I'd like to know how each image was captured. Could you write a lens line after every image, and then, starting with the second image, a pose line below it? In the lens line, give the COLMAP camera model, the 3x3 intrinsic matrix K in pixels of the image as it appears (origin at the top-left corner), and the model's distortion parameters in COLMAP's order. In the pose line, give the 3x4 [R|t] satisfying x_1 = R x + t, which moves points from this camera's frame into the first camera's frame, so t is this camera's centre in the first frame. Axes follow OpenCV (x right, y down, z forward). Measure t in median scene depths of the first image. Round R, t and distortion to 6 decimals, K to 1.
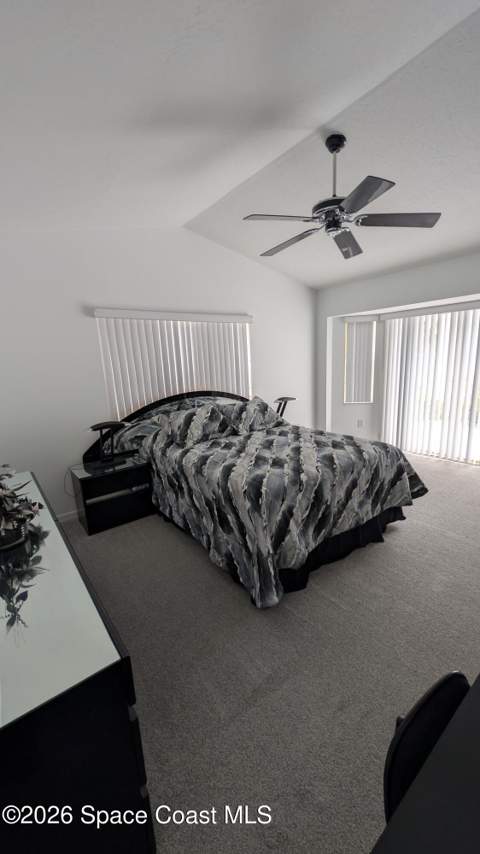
lens RADIAL K [[327.4, 0, 236.2], [0, 327.4, 429.2], [0, 0, 1]] dist [0.008339, 0.000055]
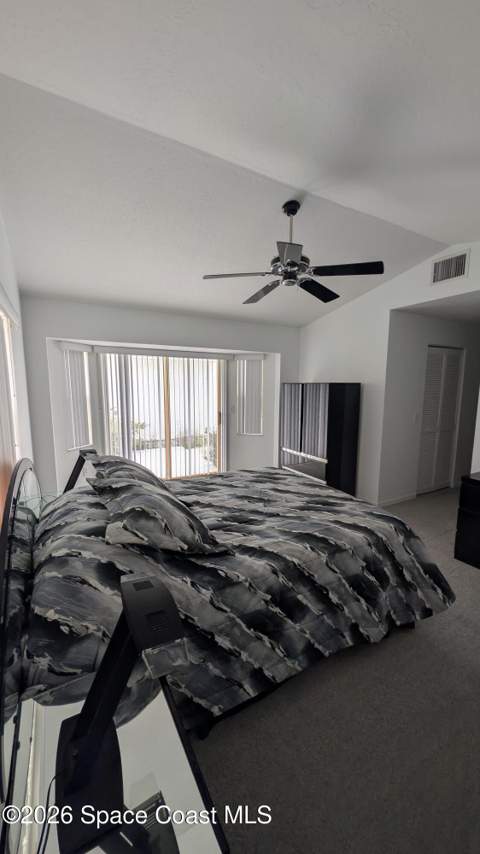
lens RADIAL K [[327.4, 0, 238.7], [0, 327.4, 429.3], [0, 0, 1]] dist [0.008339, 0.000055]
pose [[0.132796, -0.092133, 0.986852, -0.700301], [0.195004, 0.978638, 0.065125, -0.184572], [-0.971771, 0.183792, 0.147925, 0.895233]]
